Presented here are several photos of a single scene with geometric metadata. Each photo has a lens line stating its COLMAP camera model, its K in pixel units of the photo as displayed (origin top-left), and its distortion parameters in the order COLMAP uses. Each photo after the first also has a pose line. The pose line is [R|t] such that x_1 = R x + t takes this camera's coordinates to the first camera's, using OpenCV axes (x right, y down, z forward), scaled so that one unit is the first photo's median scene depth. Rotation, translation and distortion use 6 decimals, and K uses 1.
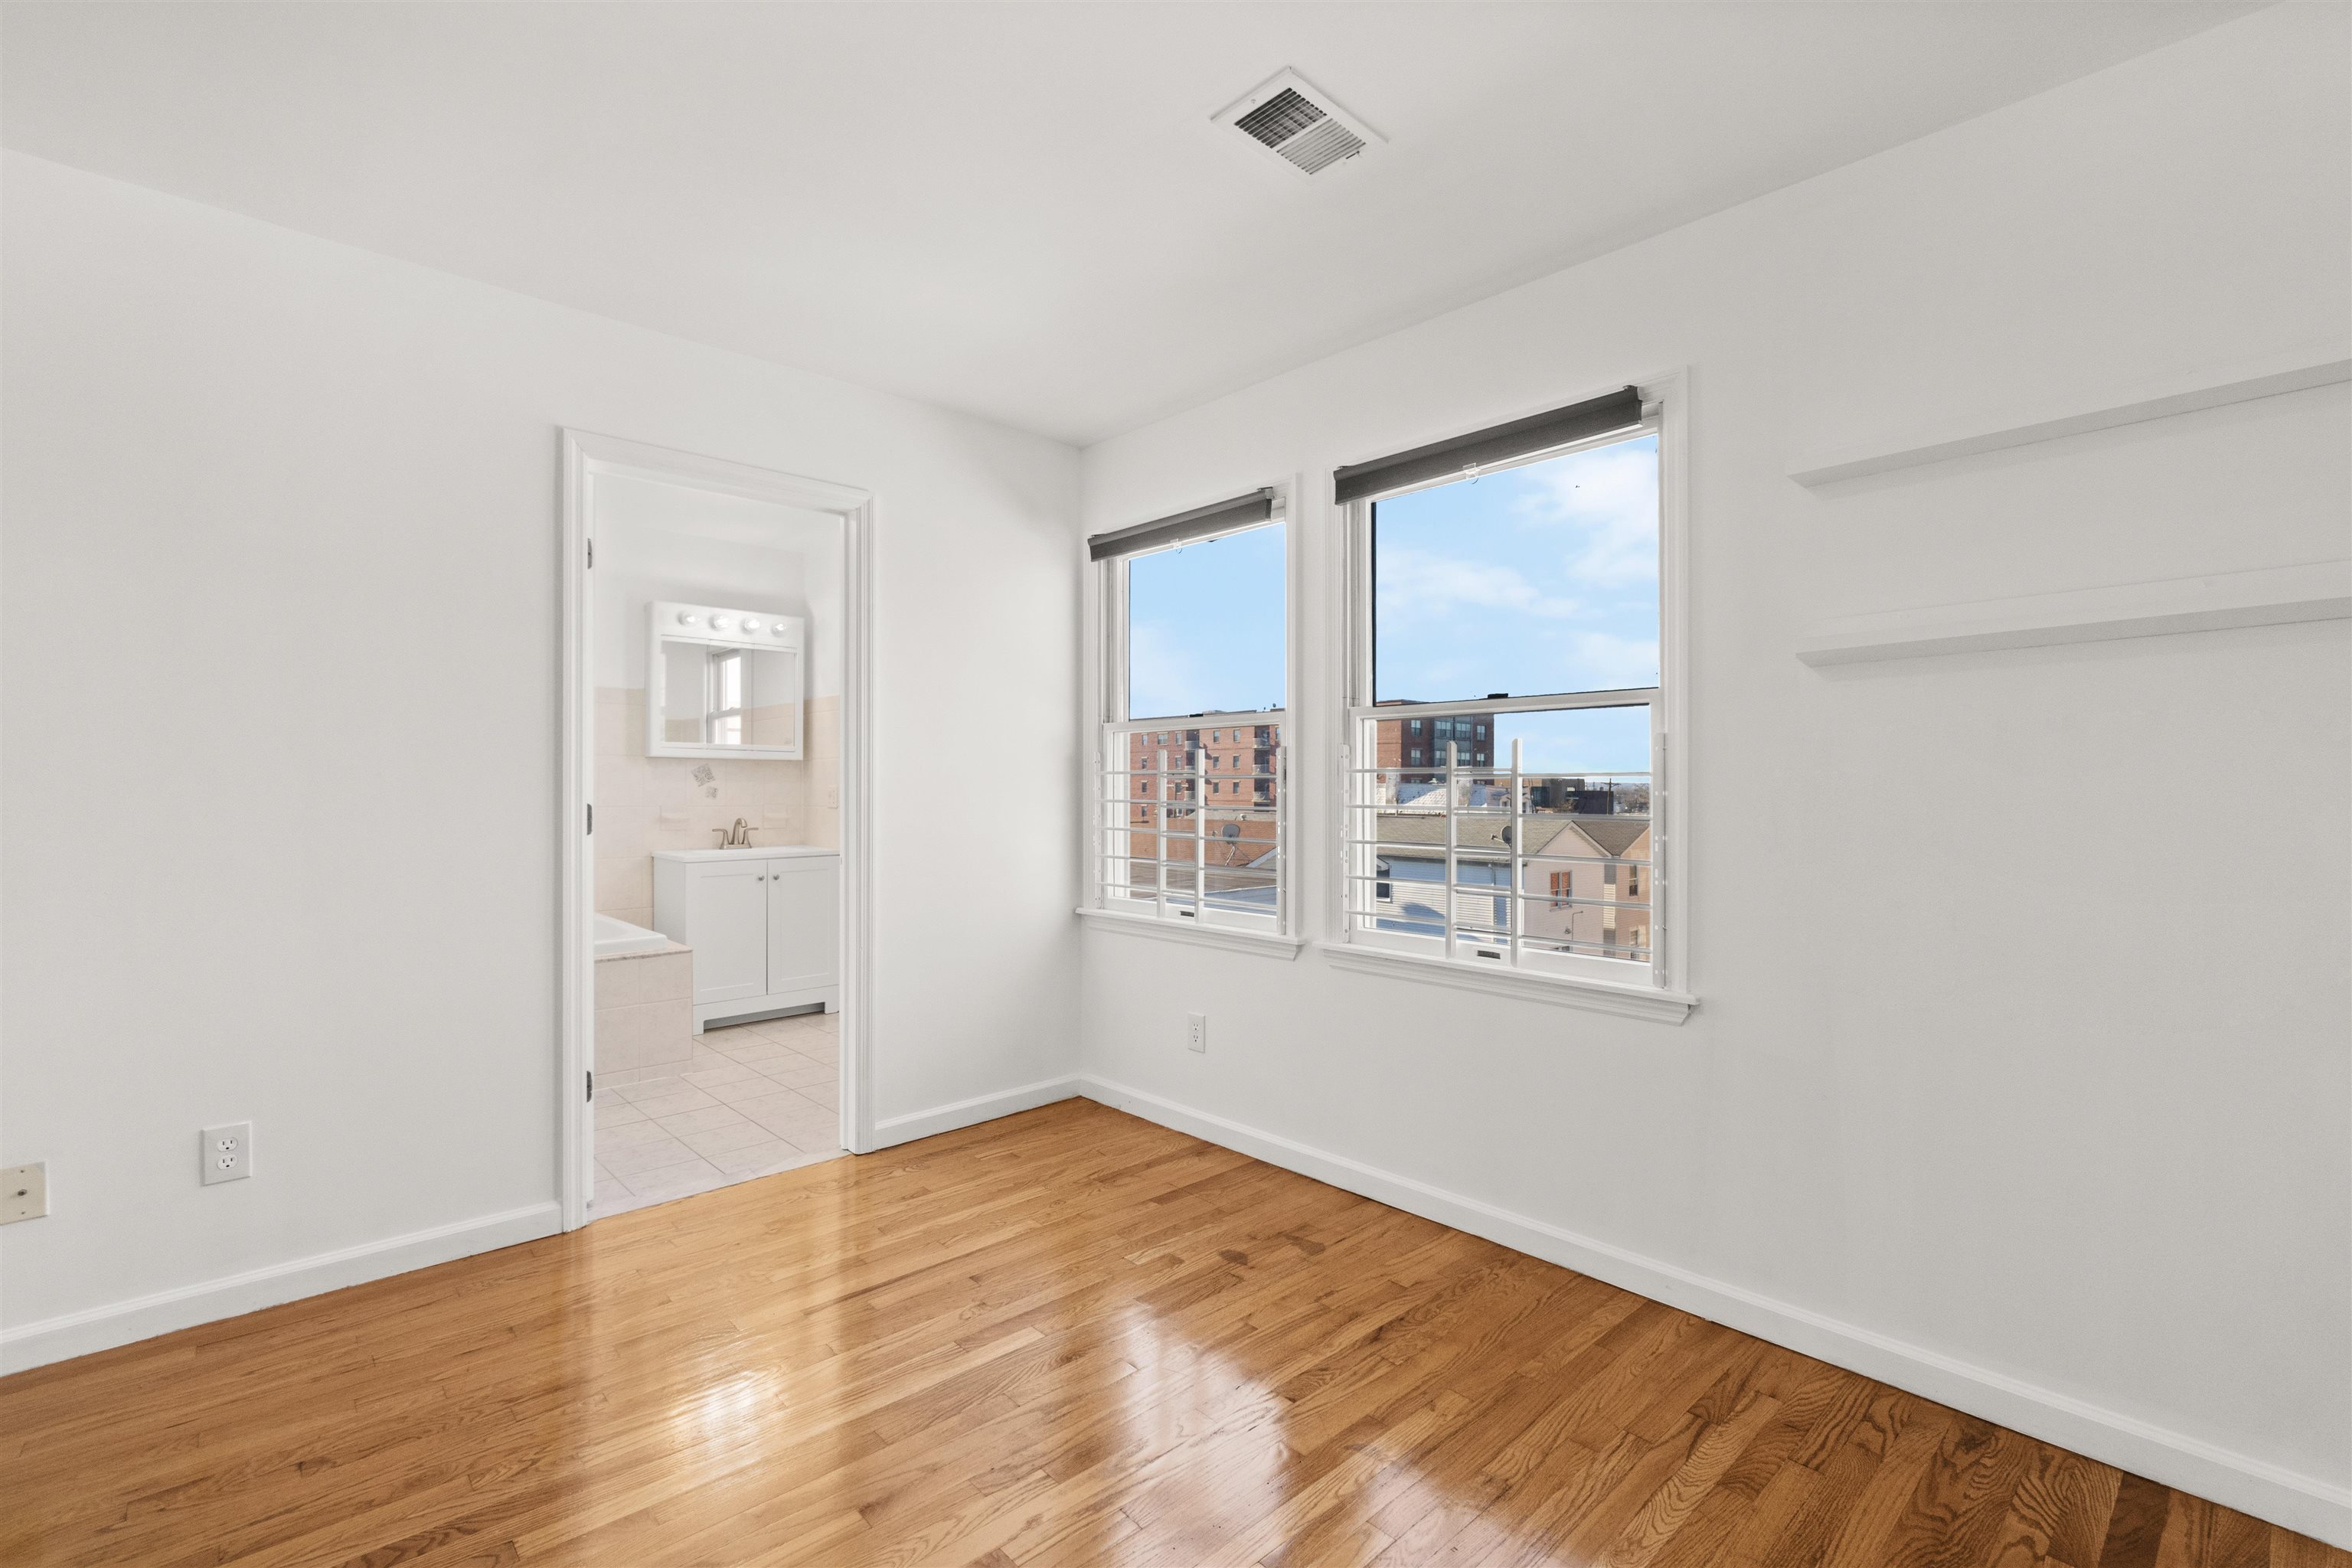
lens RADIAL K [[1015.0, 0, 1176.9], [0, 1015.0, 794.7], [0, 0, 1]] dist [-0.003319, 0.000869]
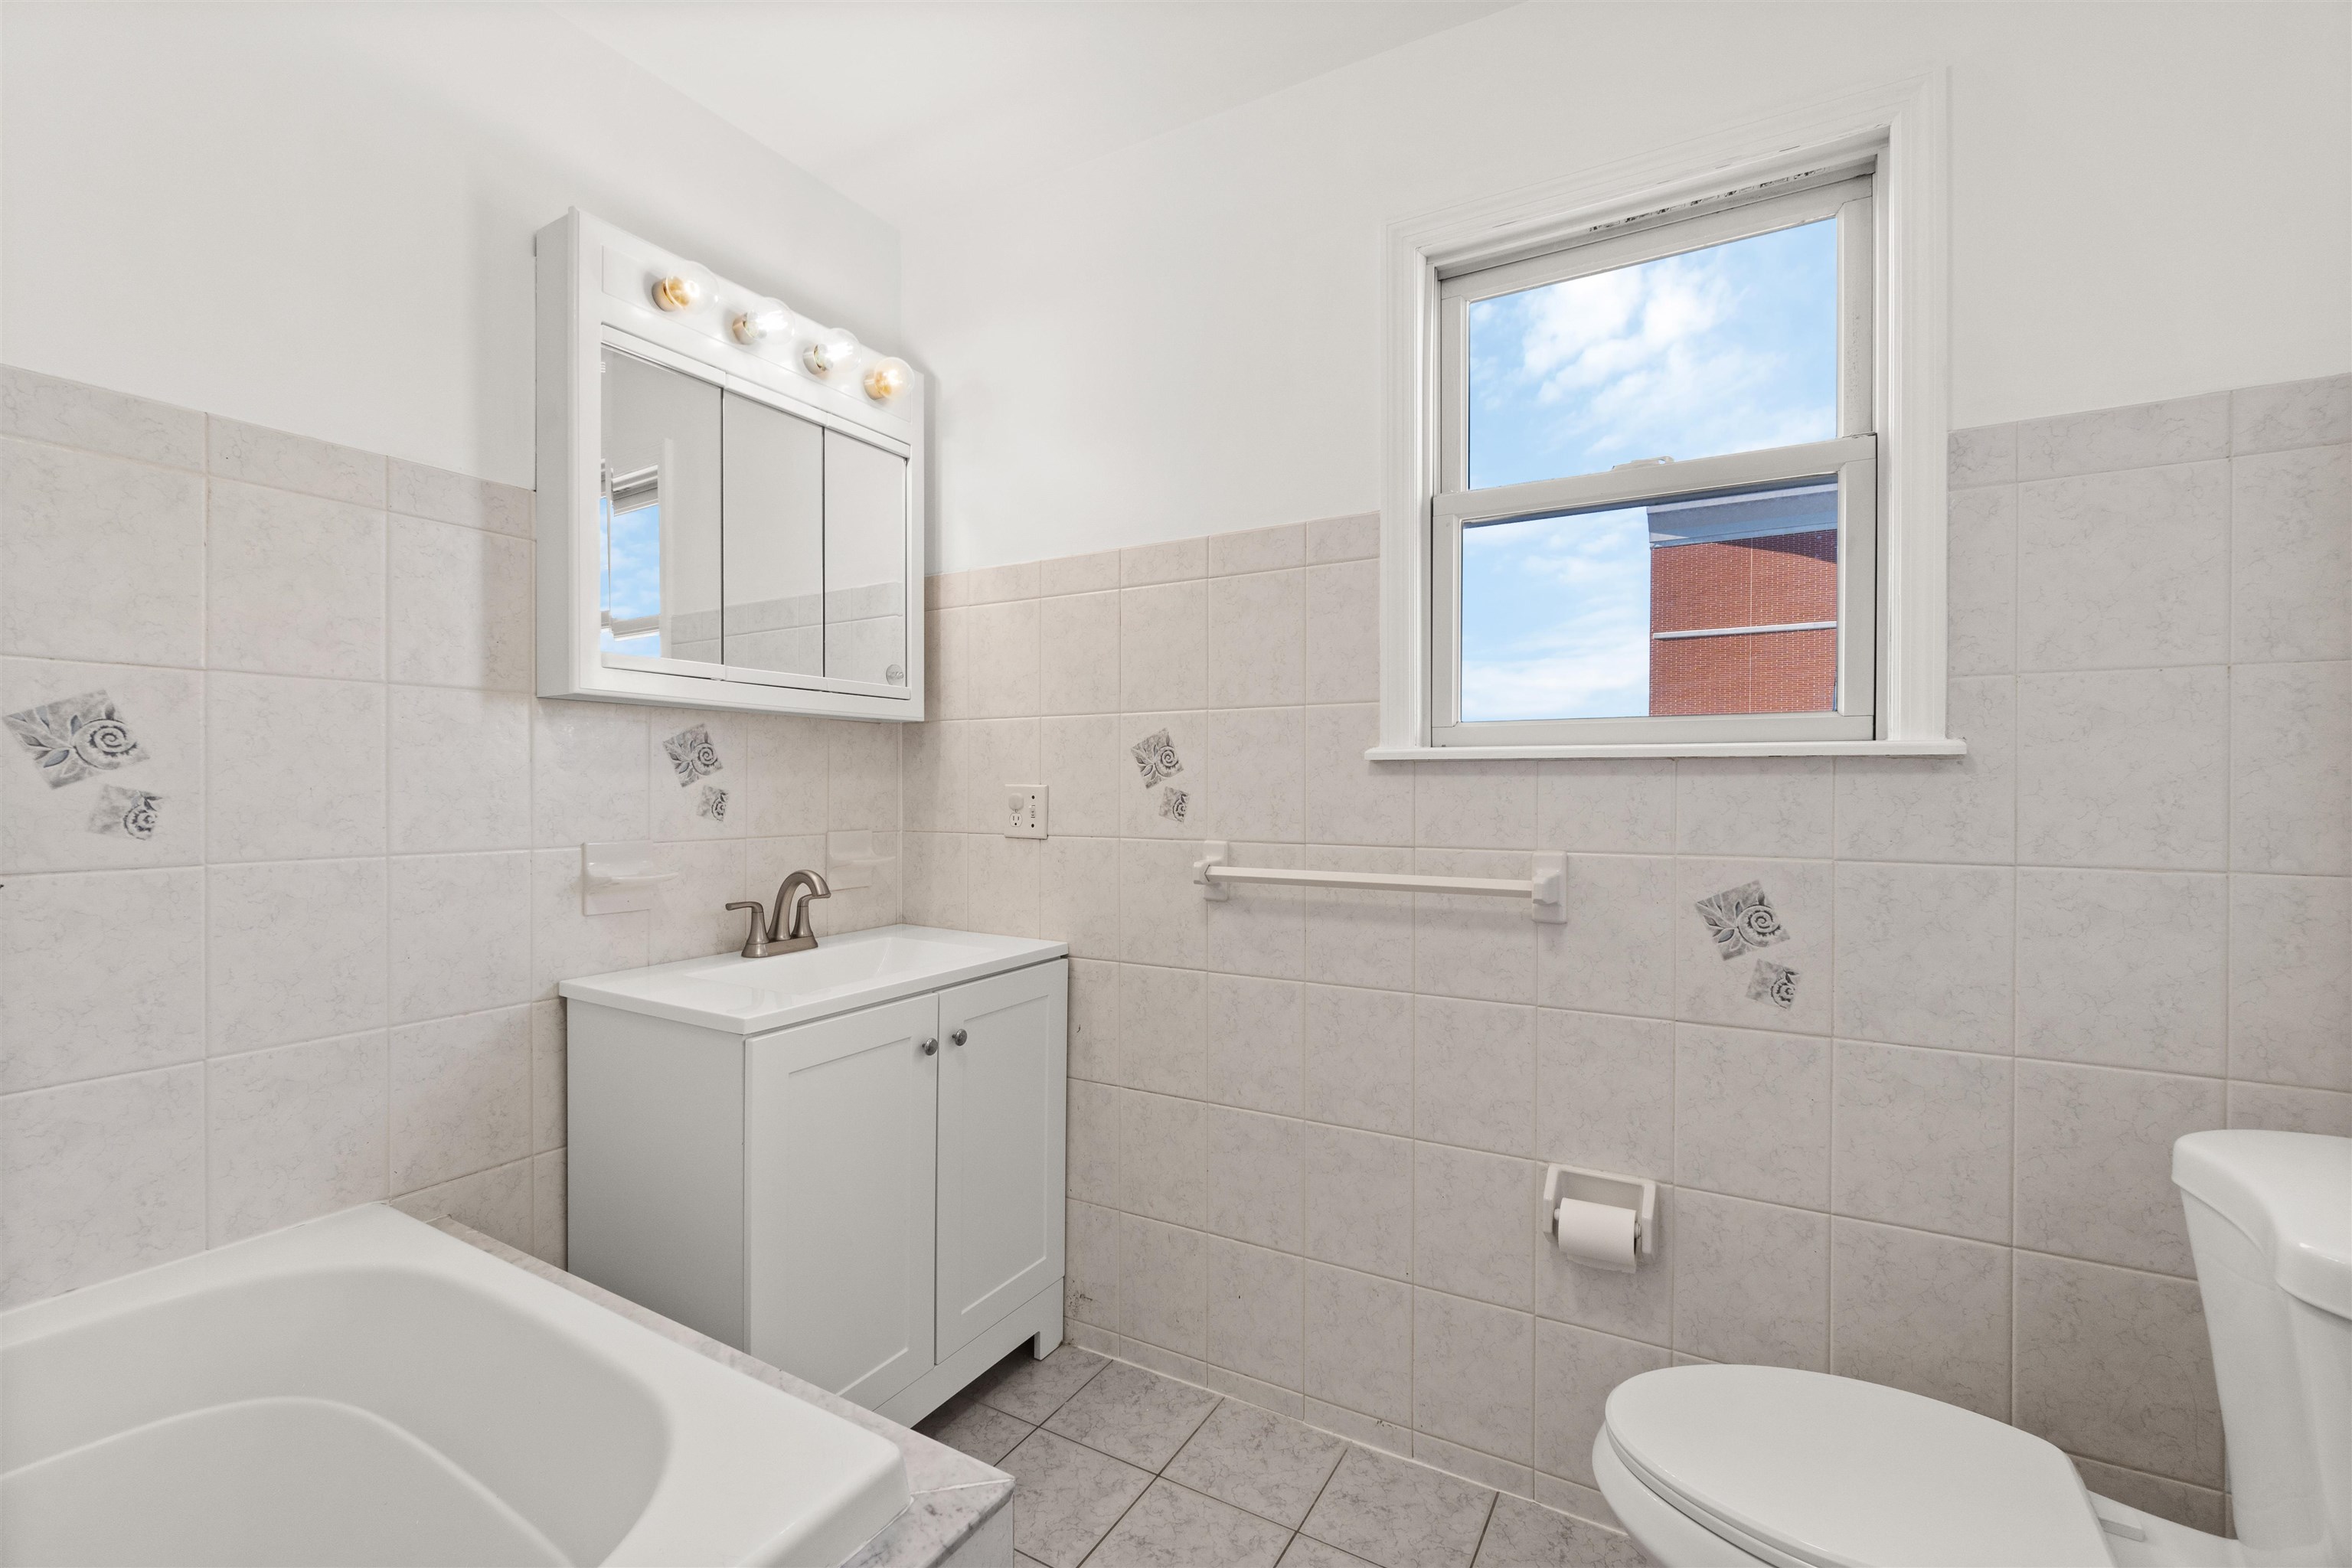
lens RADIAL K [[1015.0, 0, 1158.4], [0, 1015.0, 787.8], [0, 0, 1]] dist [-0.003319, 0.000869]
pose [[0.956995, -0.001106, 0.290104, -0.412444], [0.001082, 0.999999, 0.000243, -0.007350], [-0.290104, 0.000082, 0.956995, 0.605984]]
